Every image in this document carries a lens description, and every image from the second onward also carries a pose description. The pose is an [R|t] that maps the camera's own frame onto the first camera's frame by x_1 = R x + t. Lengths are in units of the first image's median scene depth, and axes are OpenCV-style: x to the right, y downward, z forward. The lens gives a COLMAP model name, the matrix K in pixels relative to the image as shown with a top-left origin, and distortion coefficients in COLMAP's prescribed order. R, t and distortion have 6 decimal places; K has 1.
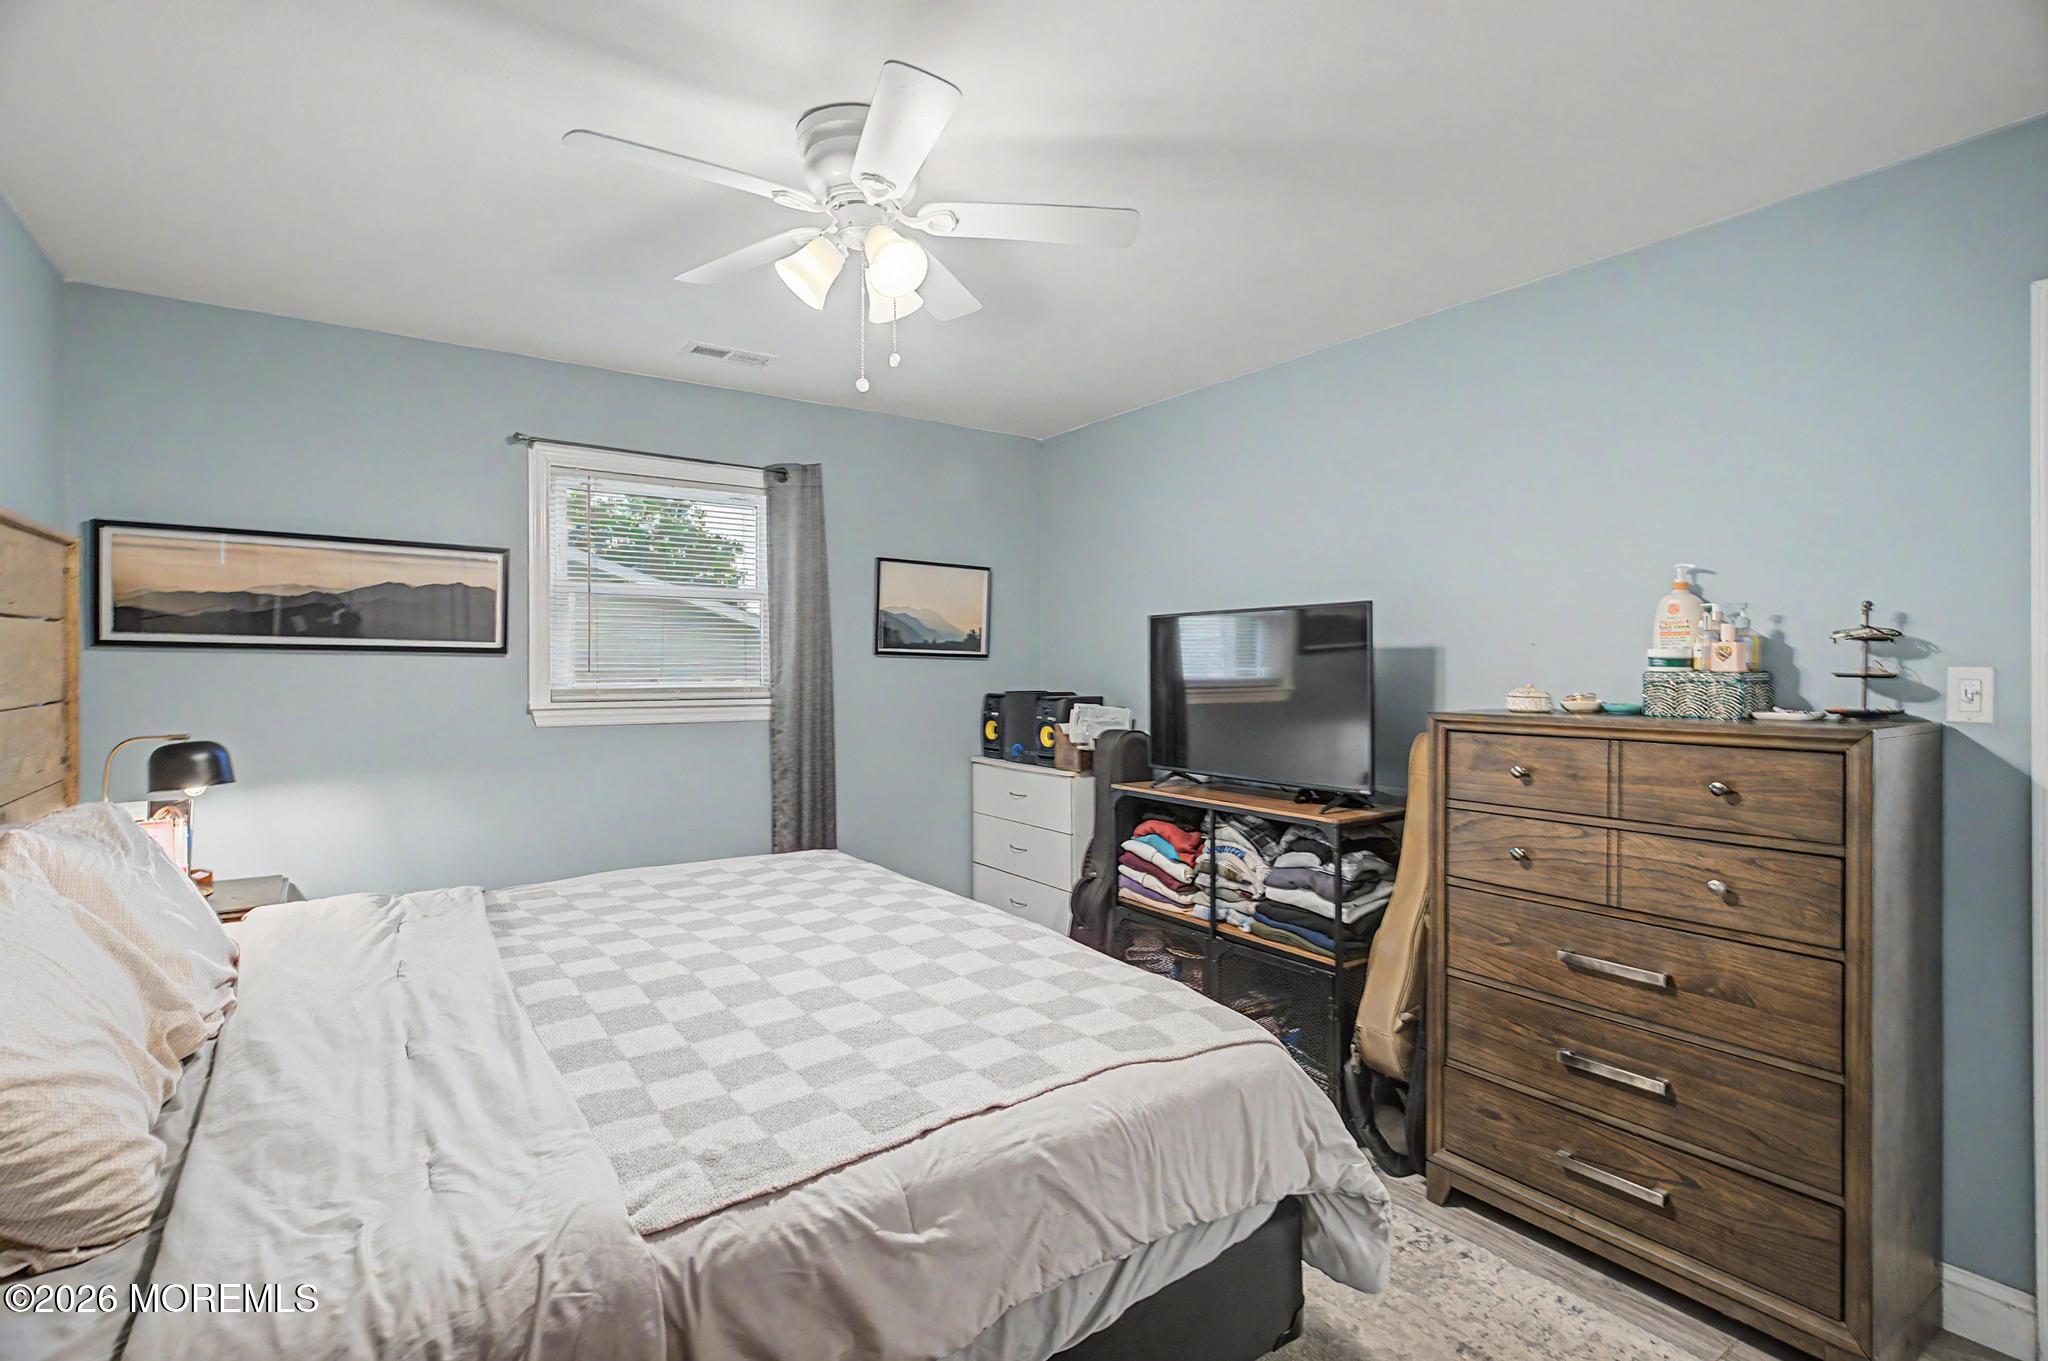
lens RADIAL K [[1006.4, 0, 989.9], [0, 1006.4, 675.8], [0, 0, 1]] dist [-0.001812, 0.000225]
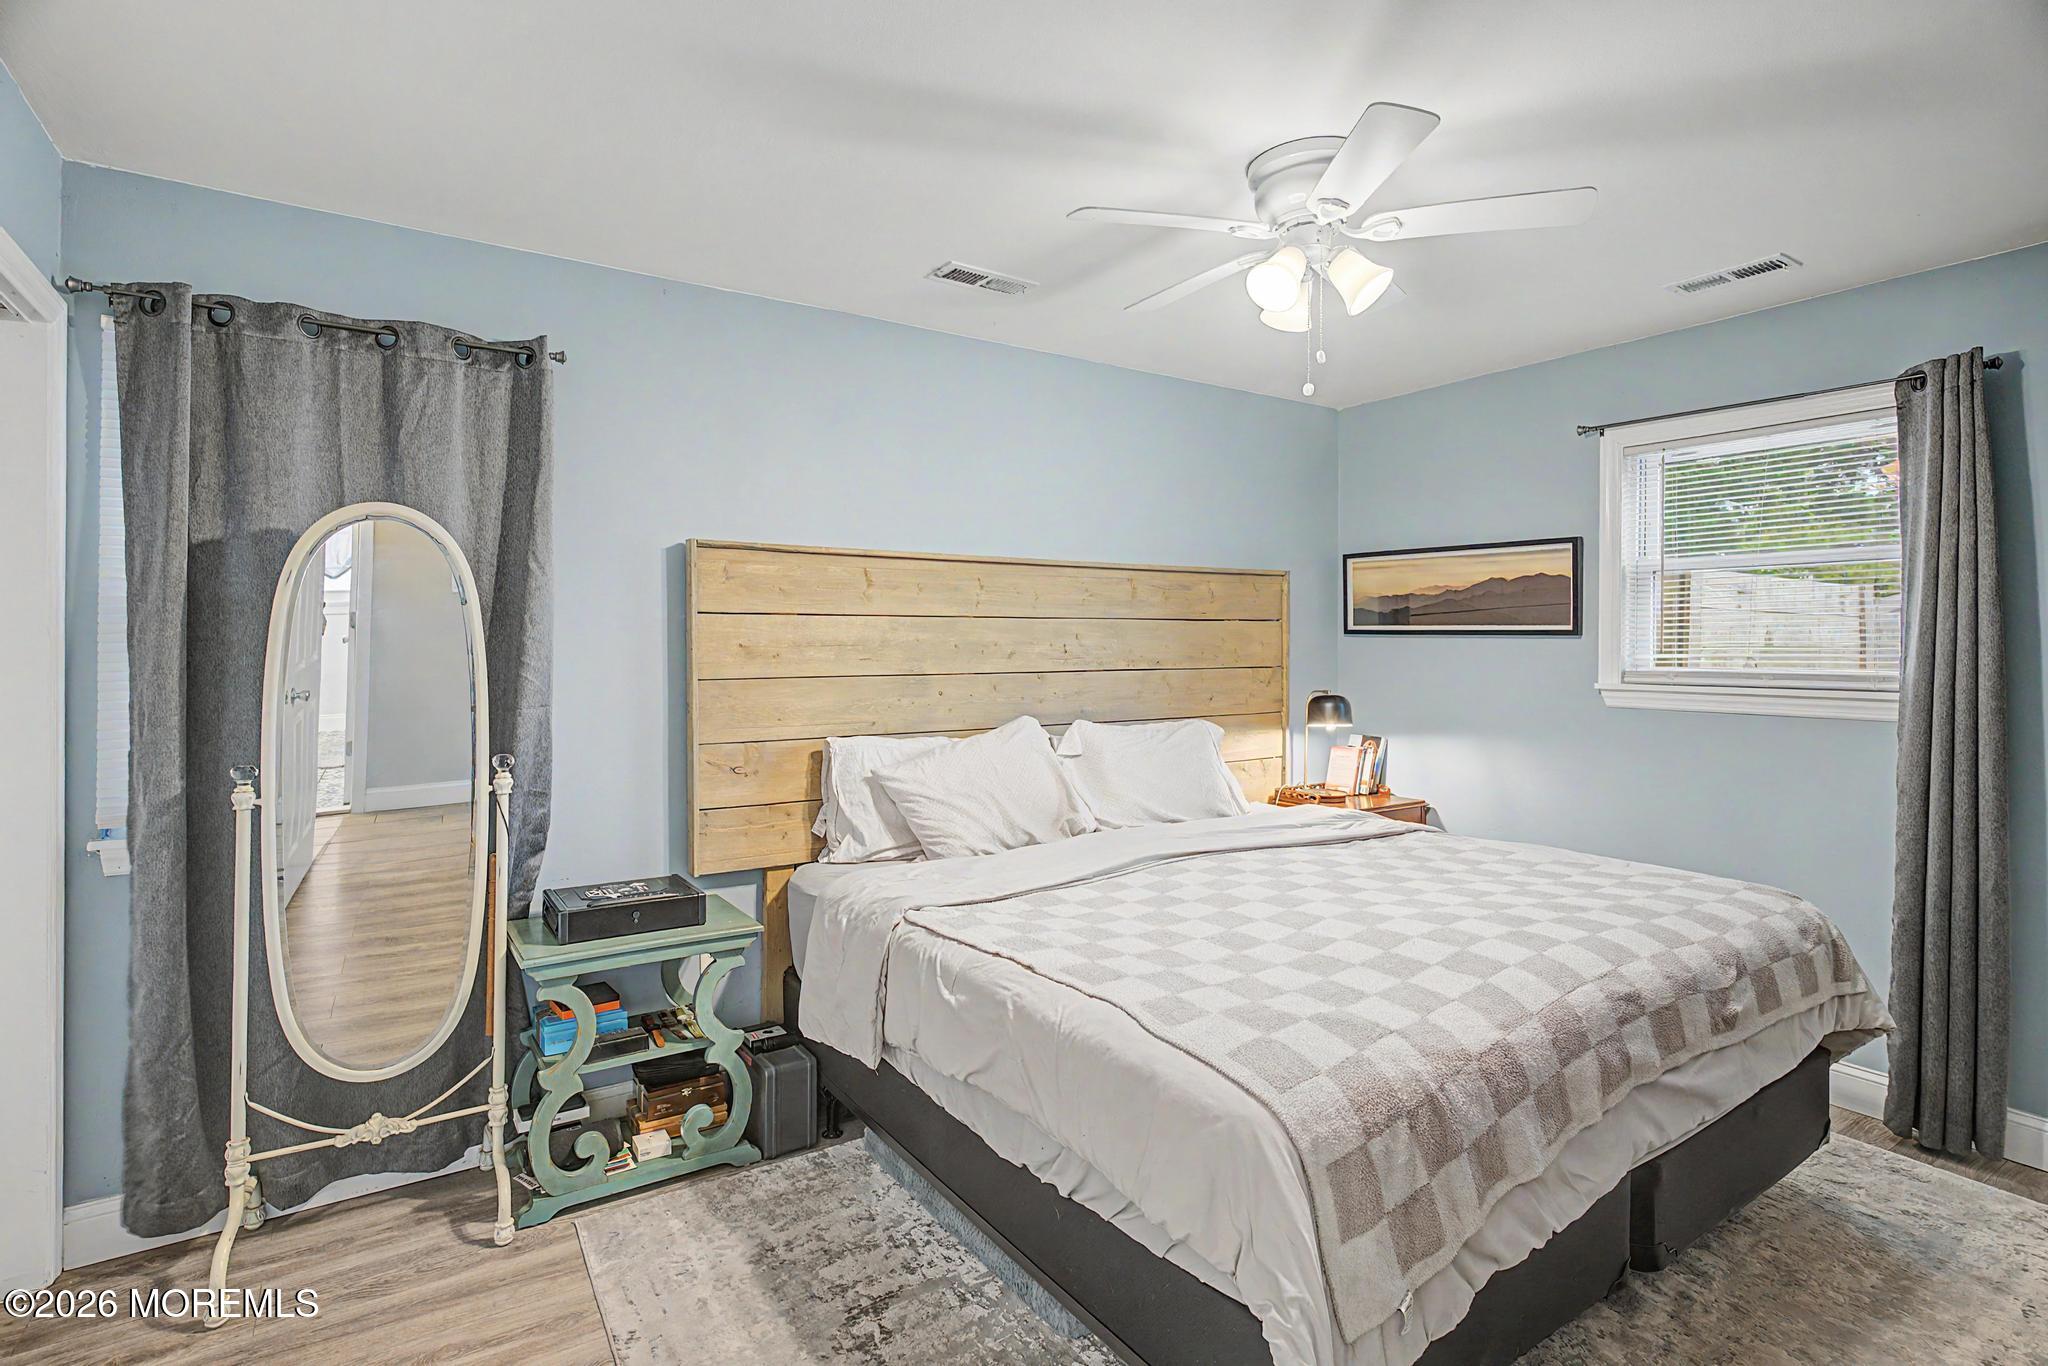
lens RADIAL K [[1001.7, 0, 1025.1], [0, 1001.7, 639.2], [0, 0, 1]] dist [-0.001858, -0.000406]
pose [[-0.015998, -0.005479, -0.999857, 0.661353], [-0.013709, 0.999892, -0.005259, -0.004866], [0.999778, 0.013623, -0.016071, 0.487828]]
